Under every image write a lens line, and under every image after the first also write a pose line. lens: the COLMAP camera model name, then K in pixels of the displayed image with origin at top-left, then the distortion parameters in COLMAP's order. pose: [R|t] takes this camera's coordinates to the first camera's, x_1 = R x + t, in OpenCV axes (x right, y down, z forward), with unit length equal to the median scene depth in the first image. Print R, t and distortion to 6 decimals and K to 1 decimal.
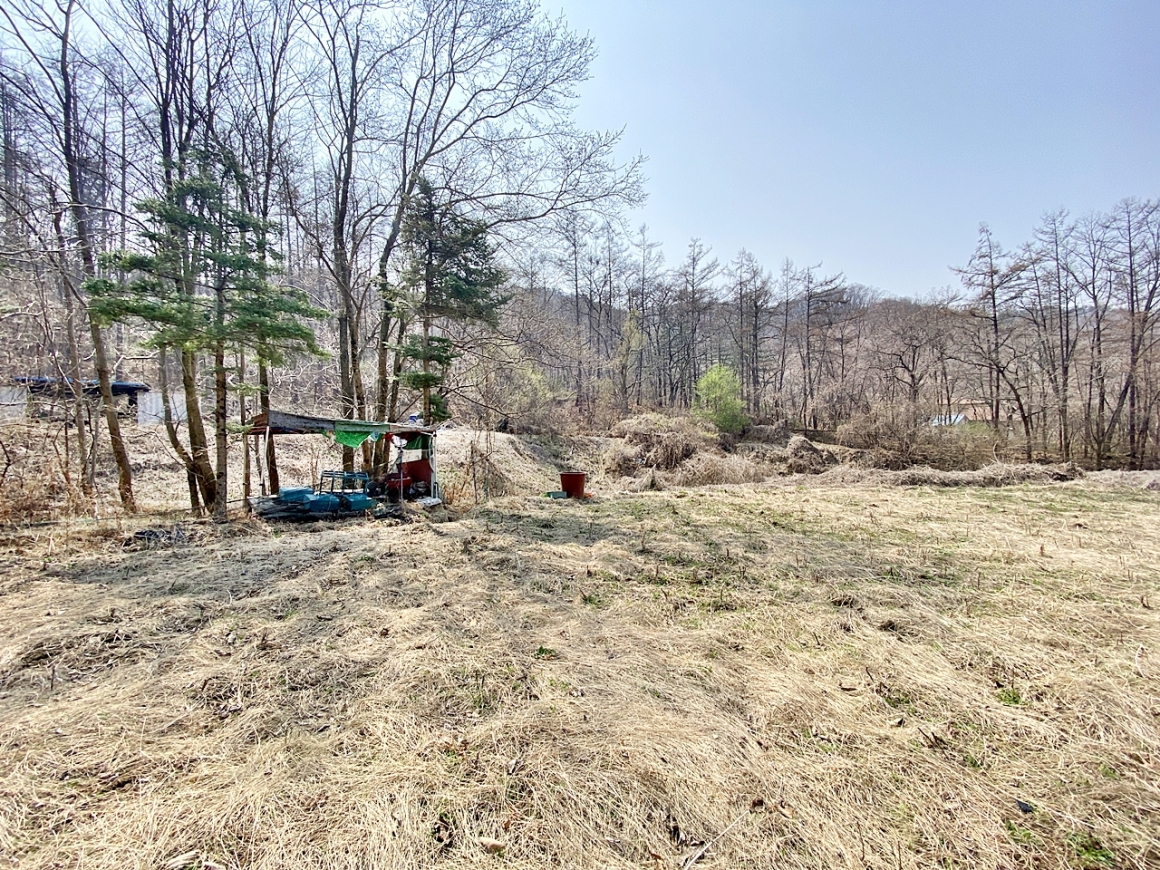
lens RADIAL K [[445.8, 0, 586.2], [0, 445.8, 441.2], [0, 0, 1]] dist [-0.021572, -0.007007]
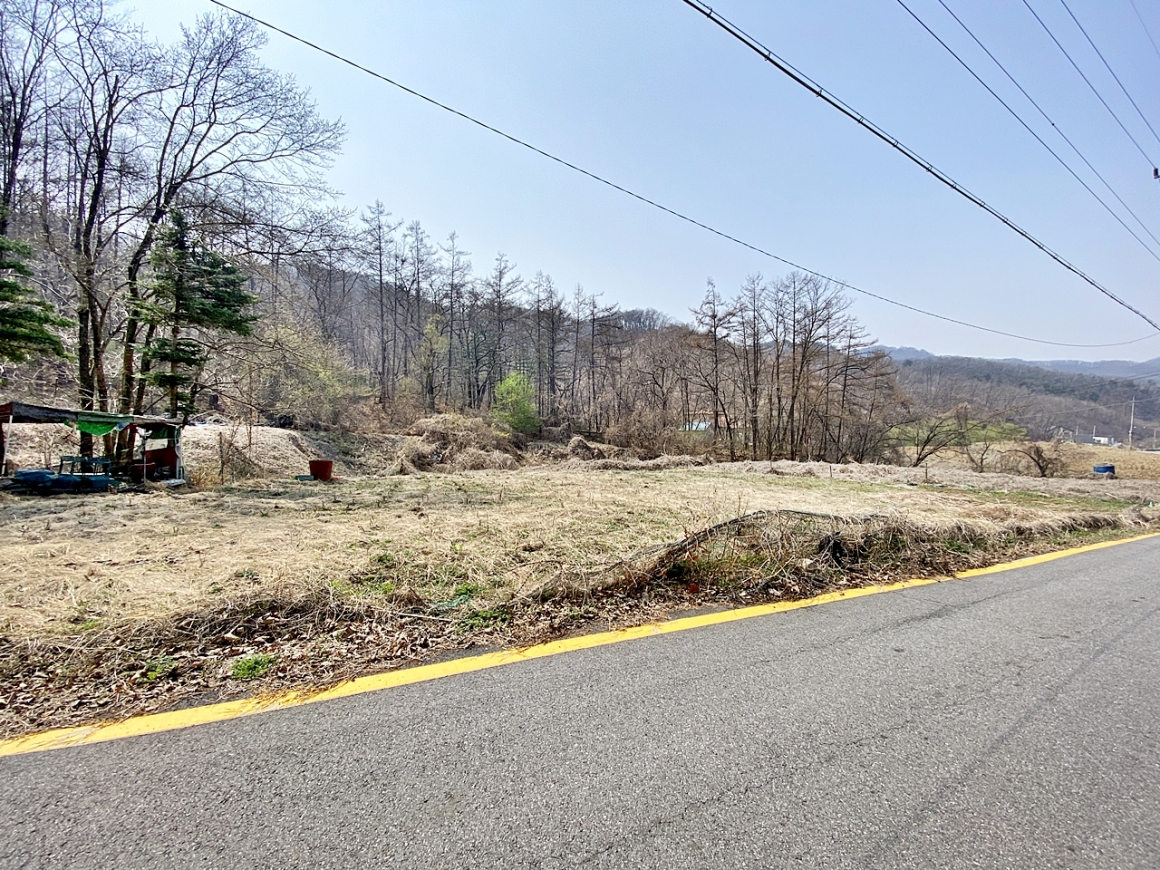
lens RADIAL K [[445.8, 0, 585.4], [0, 445.8, 438.9], [0, 0, 1]] dist [-0.021572, -0.007007]
pose [[0.929329, 0.011214, 0.369083, 0.176033], [-0.008847, 0.999928, -0.008103, 0.014165], [-0.369148, 0.004265, 0.929361, -0.356364]]
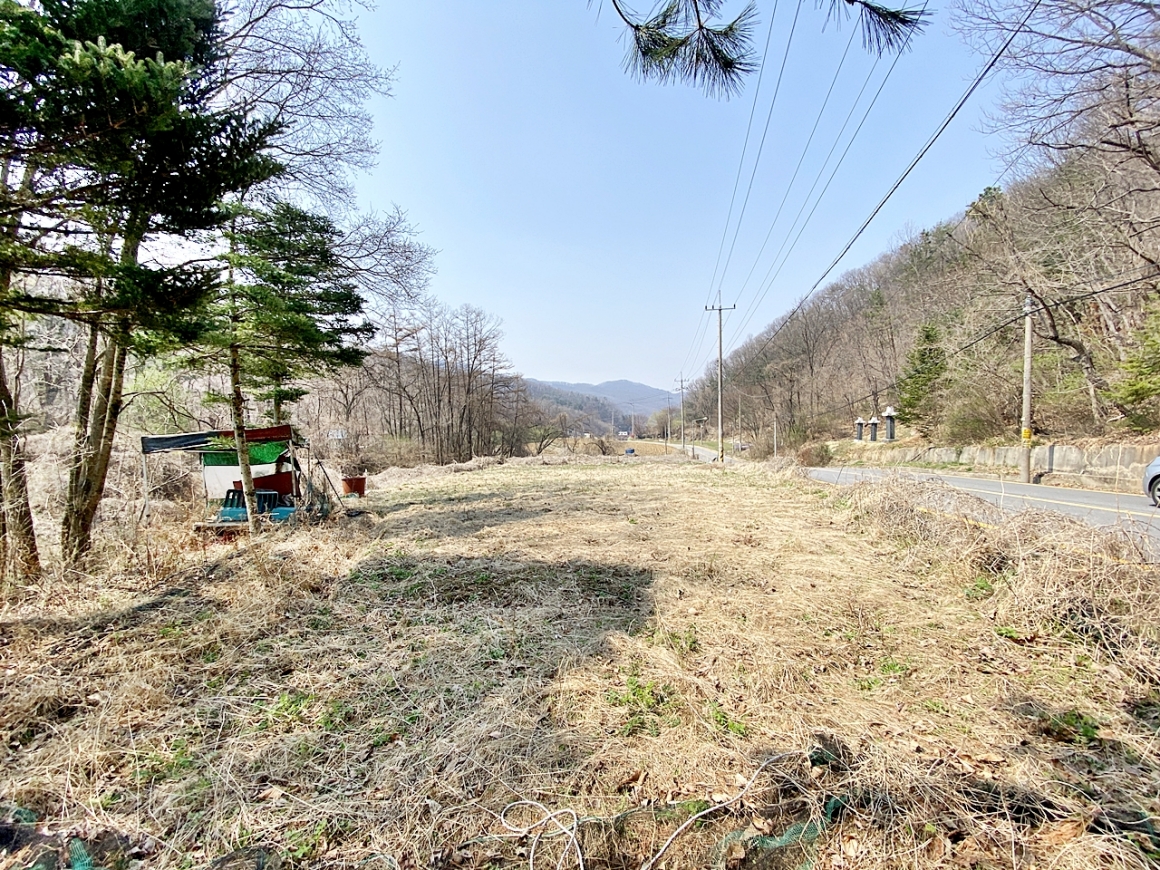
lens RADIAL K [[445.8, 0, 570.5], [0, 445.8, 438.2], [0, 0, 1]] dist [-0.021572, -0.007007]
pose [[0.312286, -0.011735, 0.949916, -0.758998], [0.048413, 0.998821, -0.003577, -0.003063], [-0.948754, 0.047106, 0.312486, 0.100599]]
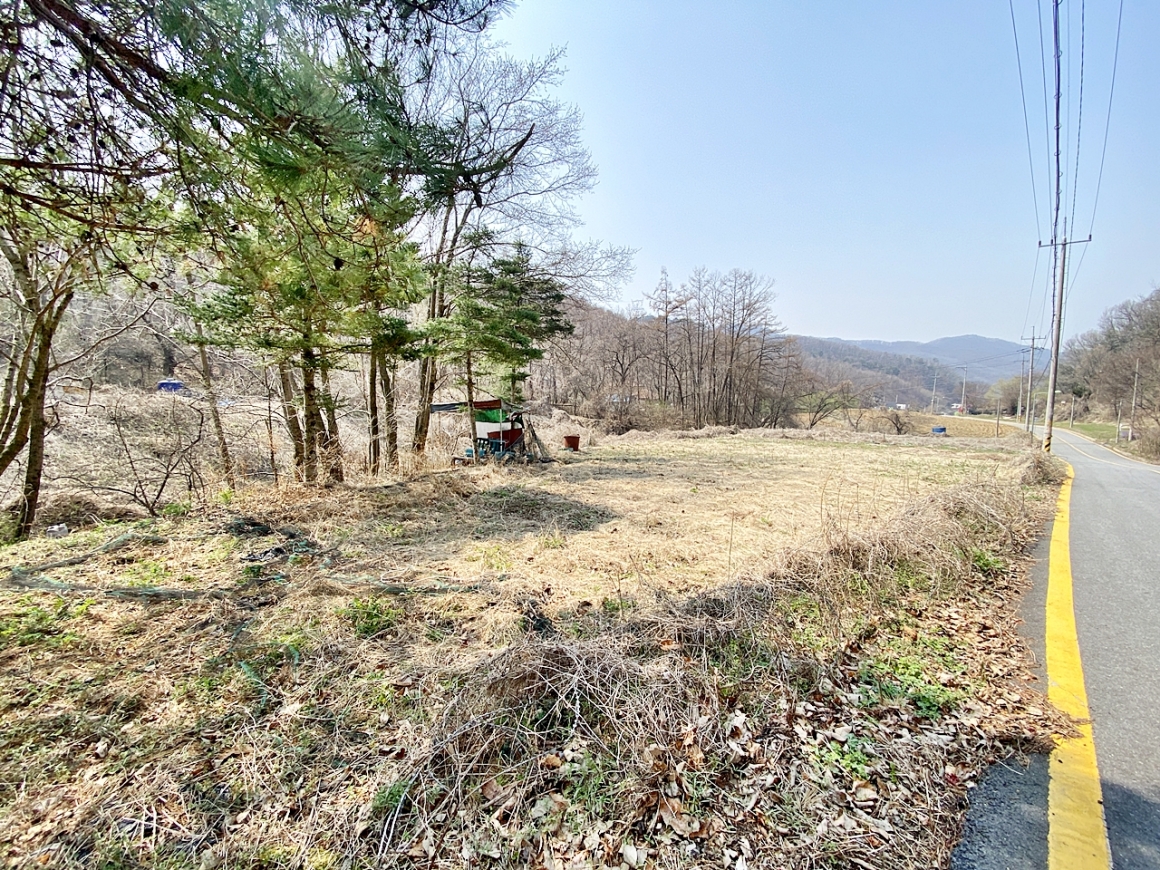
lens RADIAL K [[445.8, 0, 573.9], [0, 445.8, 438.3], [0, 0, 1]] dist [-0.021572, -0.007007]
pose [[0.803722, -0.038660, 0.593748, -0.753792], [0.005103, 0.998298, 0.058094, -0.012477], [-0.594984, -0.043661, 0.802551, -0.205817]]
